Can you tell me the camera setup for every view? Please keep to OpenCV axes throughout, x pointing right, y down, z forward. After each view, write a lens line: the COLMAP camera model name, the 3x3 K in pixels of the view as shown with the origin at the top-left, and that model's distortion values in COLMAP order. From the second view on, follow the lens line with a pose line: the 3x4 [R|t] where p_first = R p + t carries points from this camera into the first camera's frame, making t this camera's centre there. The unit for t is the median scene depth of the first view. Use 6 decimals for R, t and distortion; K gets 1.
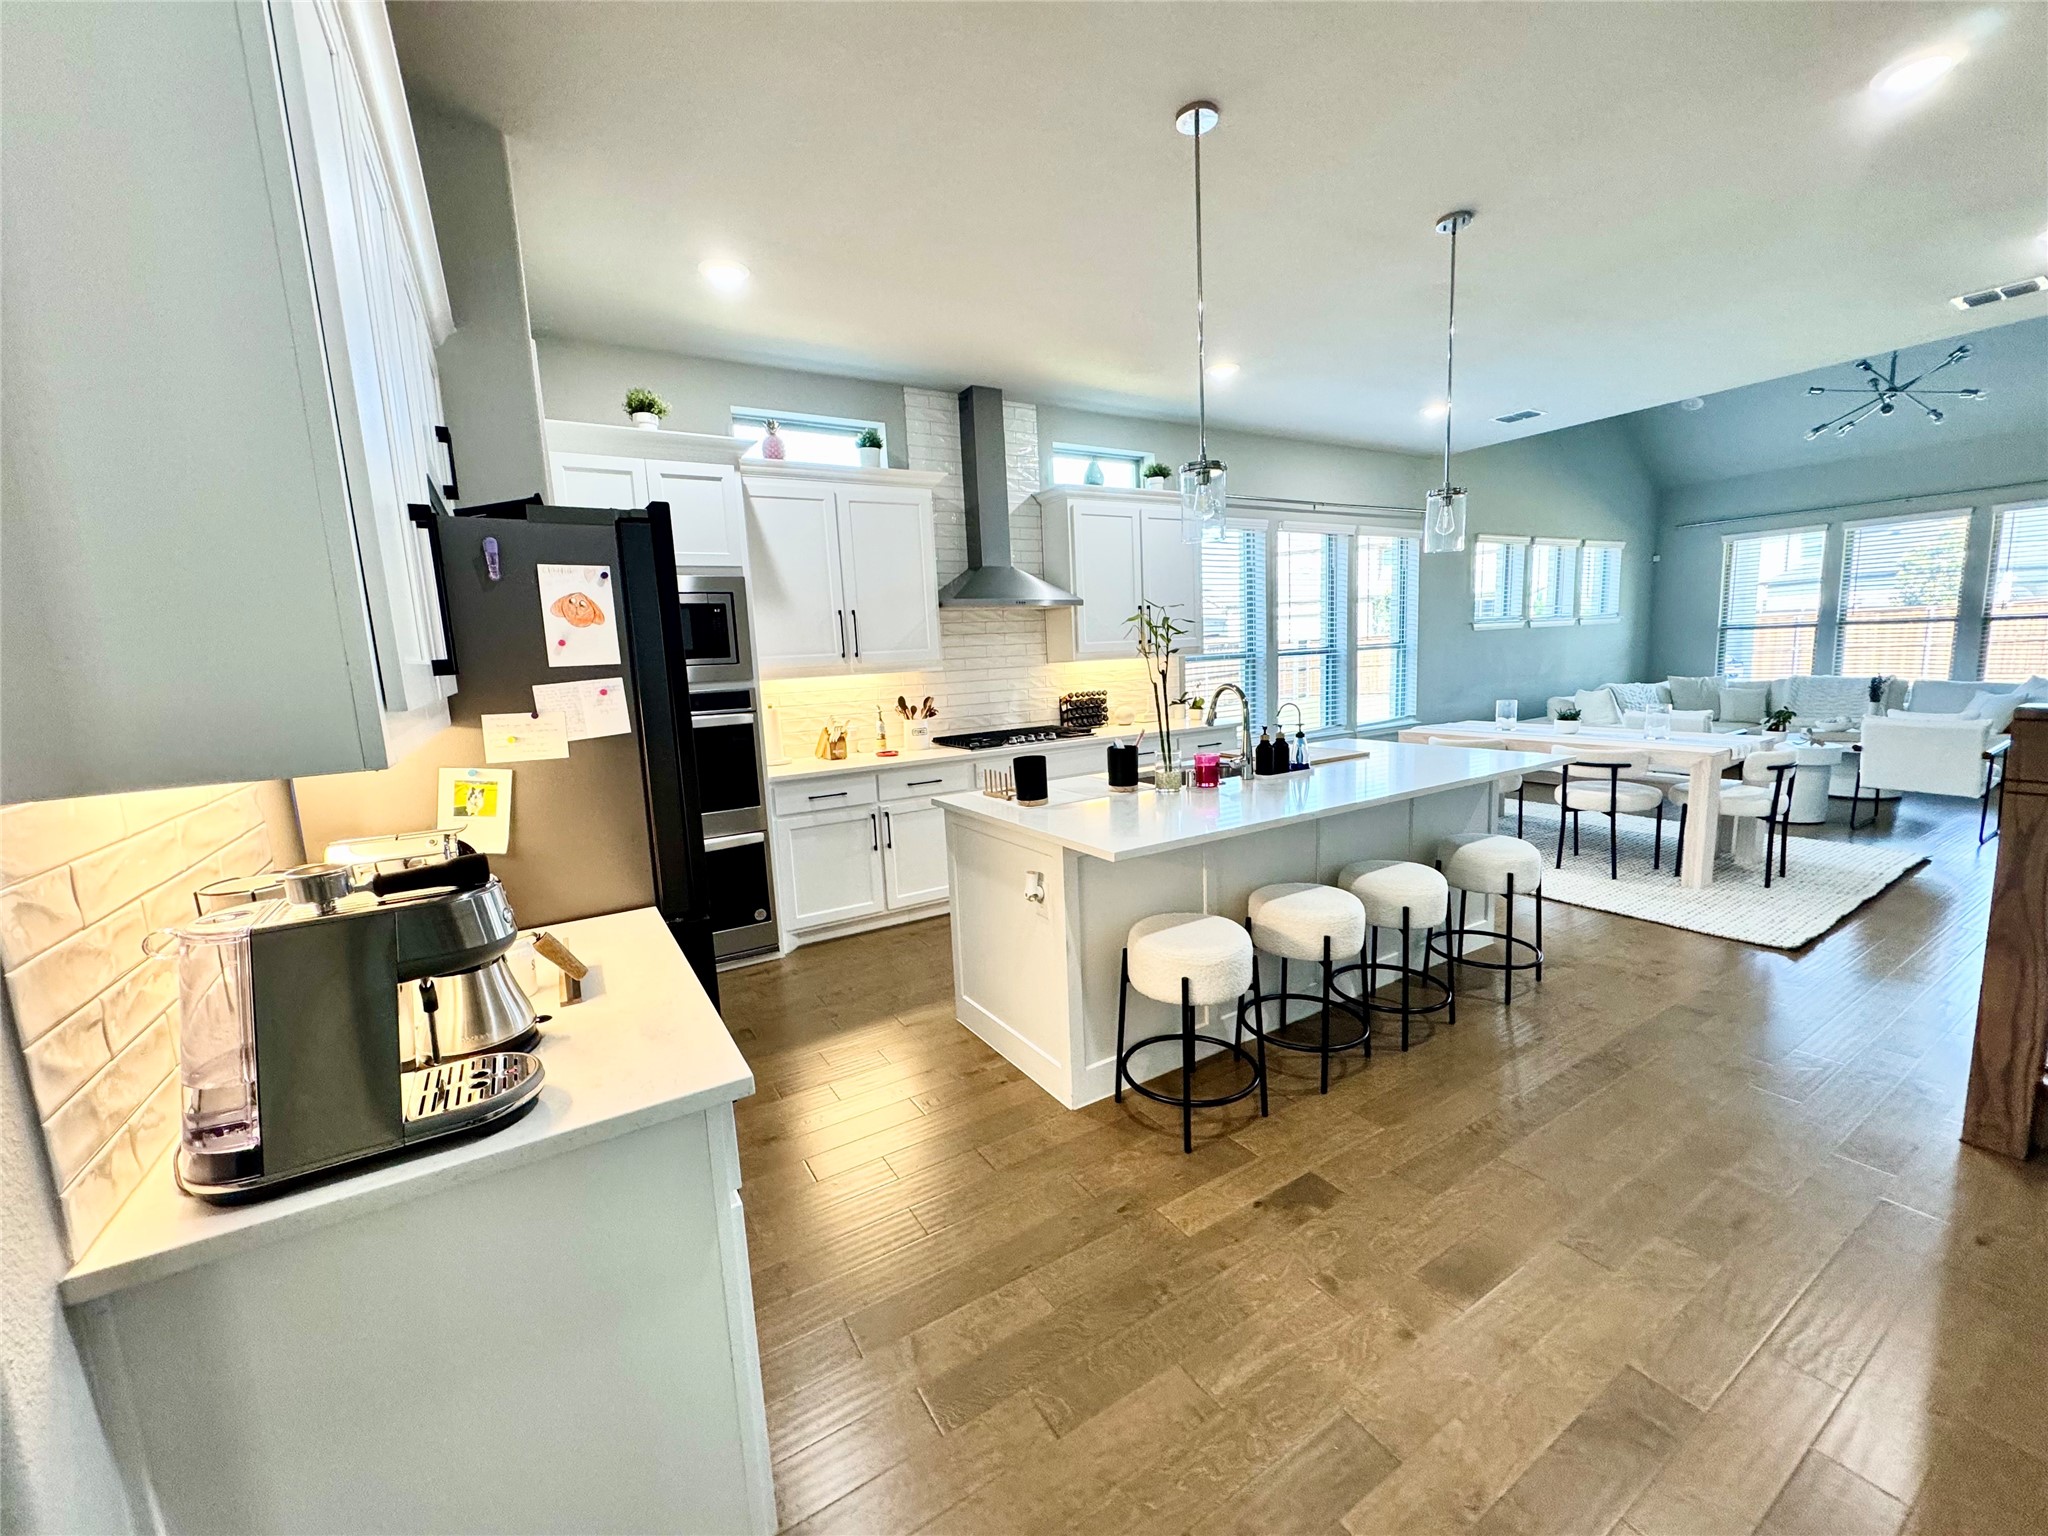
lens RADIAL K [[812.8, 0, 1019.6], [0, 812.8, 769.8], [0, 0, 1]] dist [-0.000785, 0.000121]
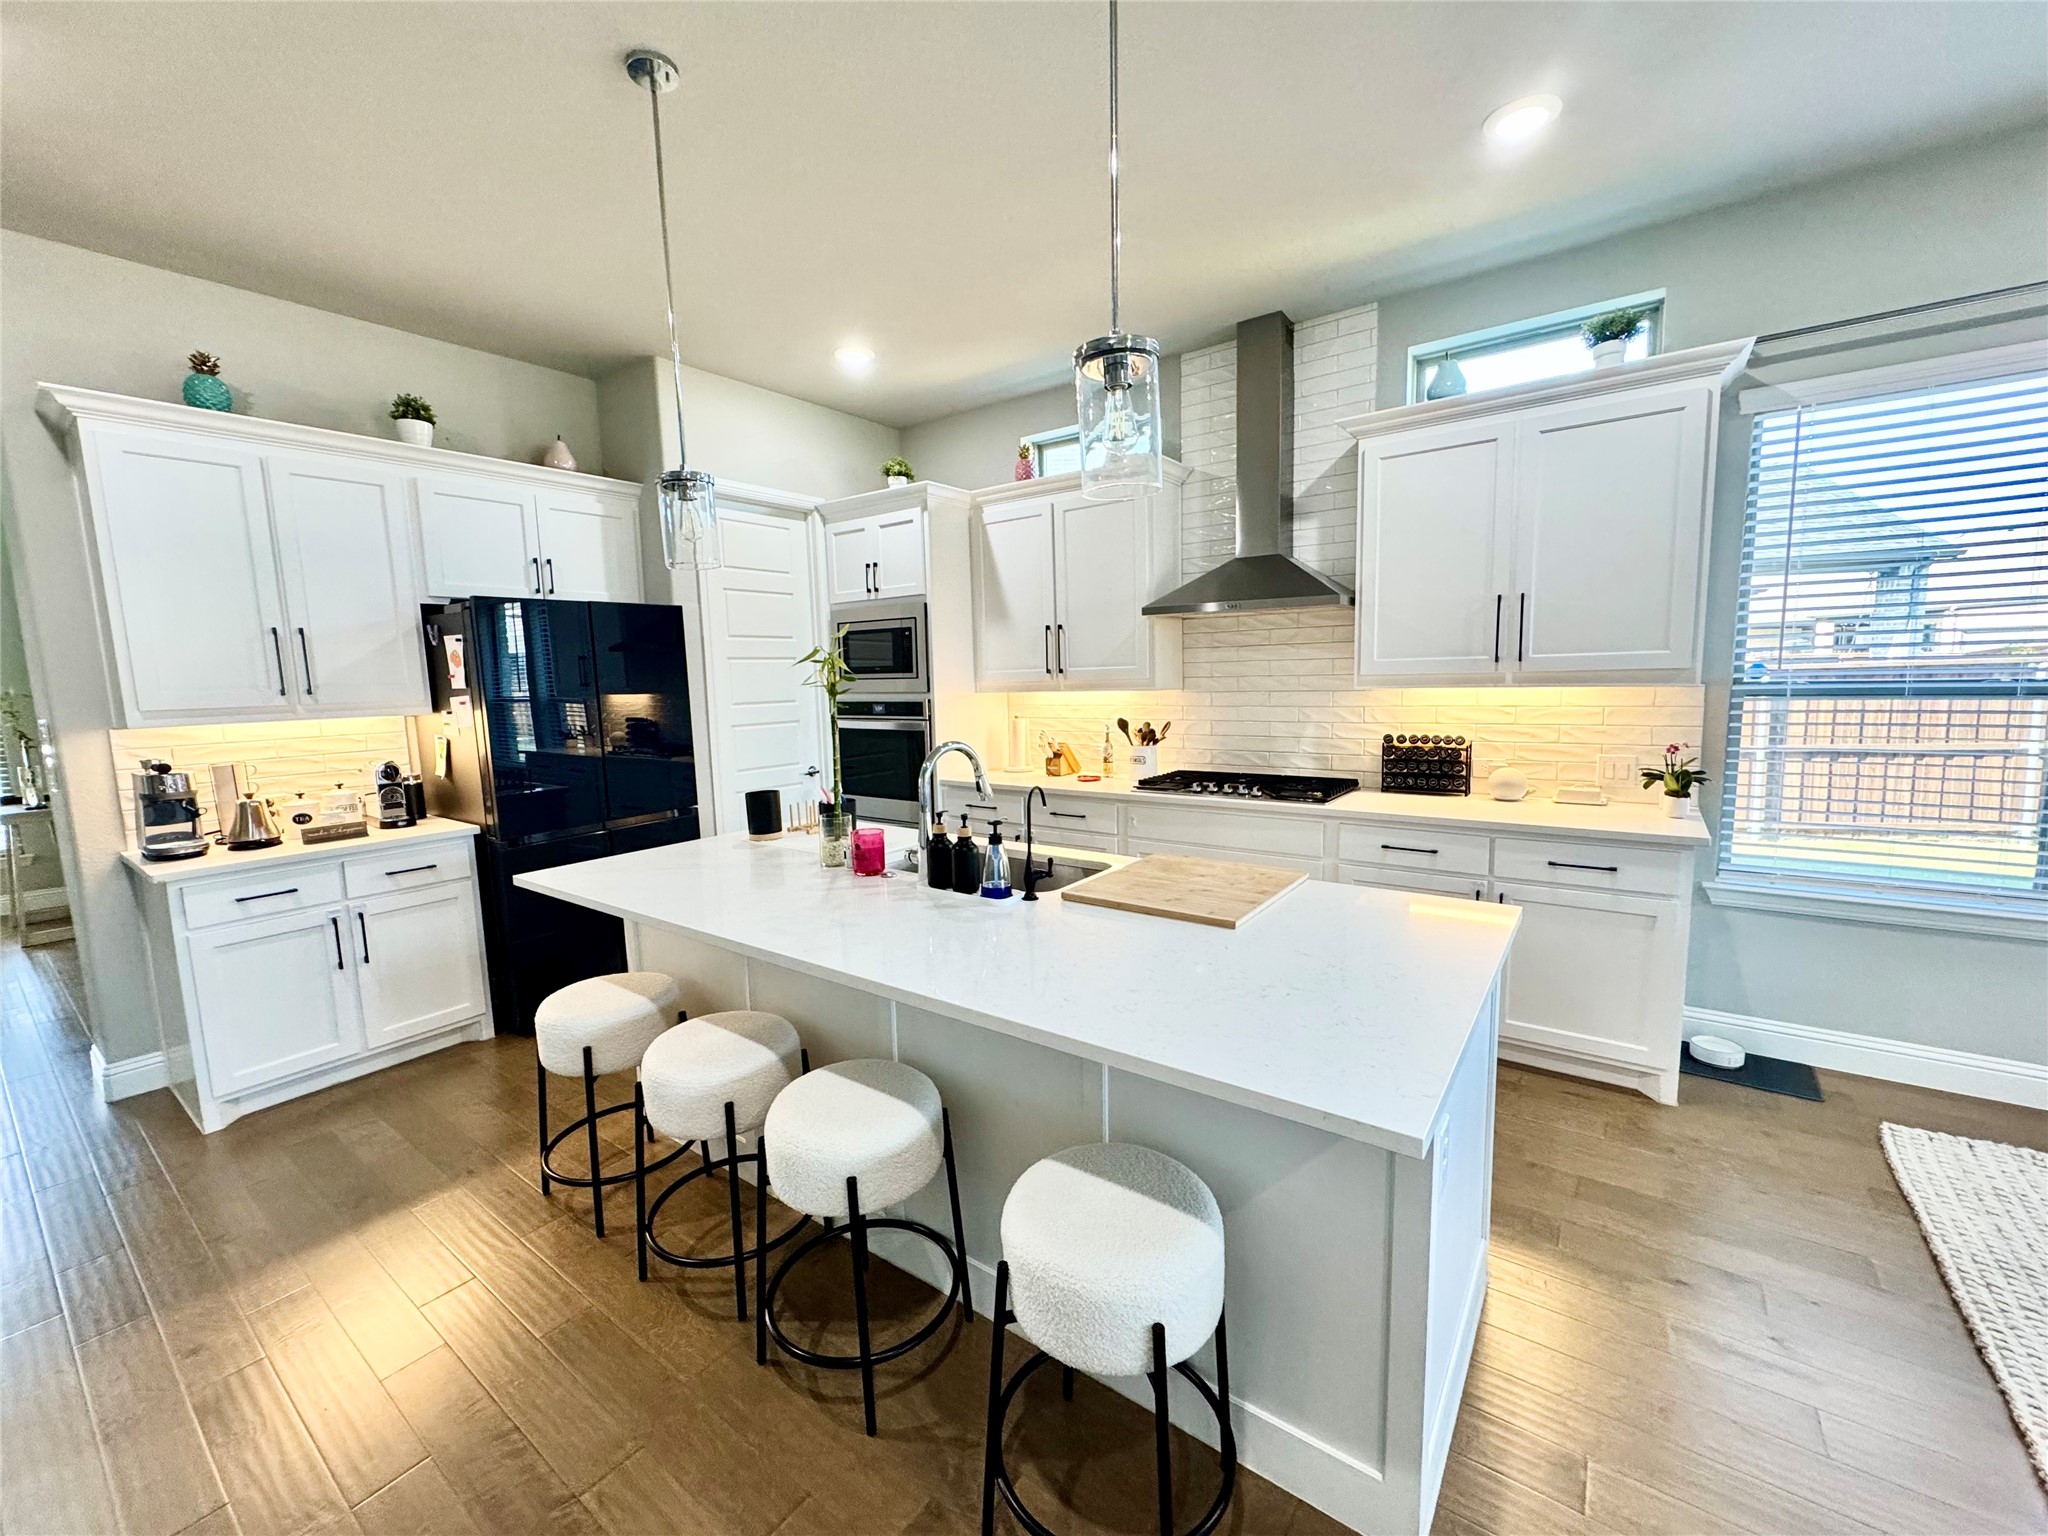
lens RADIAL K [[812.8, 0, 1020.6], [0, 812.8, 770.6], [0, 0, 1]] dist [-0.000785, 0.000121]
pose [[0.380985, 0.148282, -0.912613, 0.622905], [-0.125905, 0.986182, 0.107674, -0.112814], [0.915968, 0.073881, 0.394390, 0.538443]]
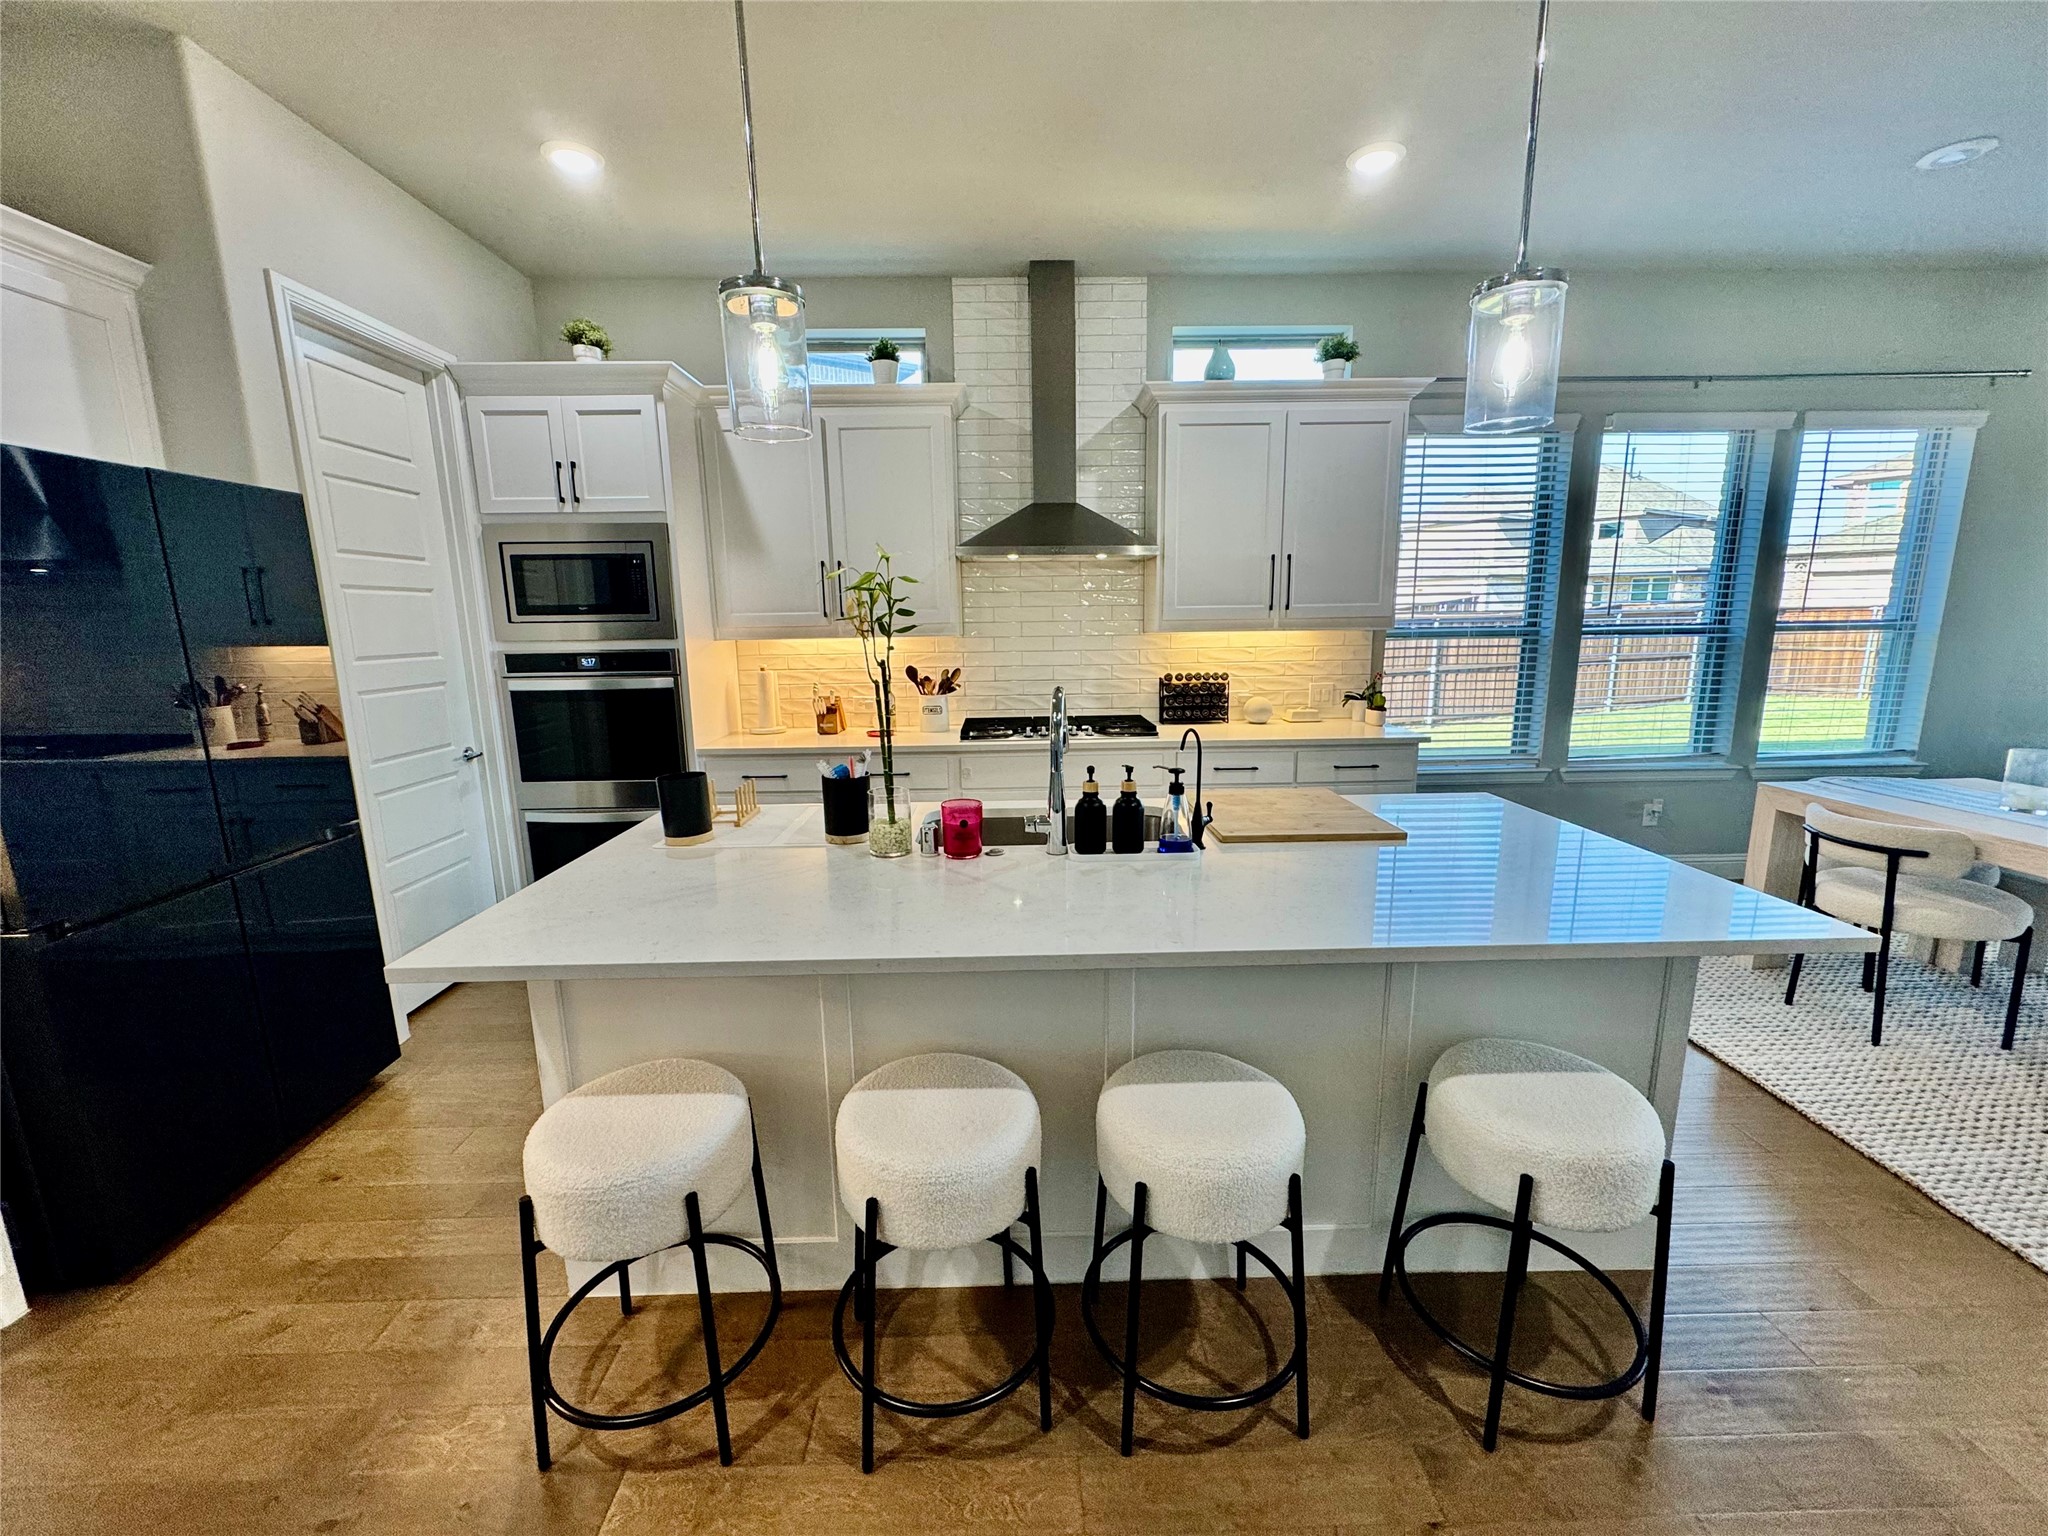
lens RADIAL K [[812.8, 0, 1020.1], [0, 812.8, 768.9], [0, 0, 1]] dist [-0.000785, 0.000121]
pose [[0.861982, 0.127940, -0.490529, 0.364725], [-0.098831, 0.991474, 0.084926, -0.066122], [0.497212, -0.024725, 0.867276, 0.324136]]
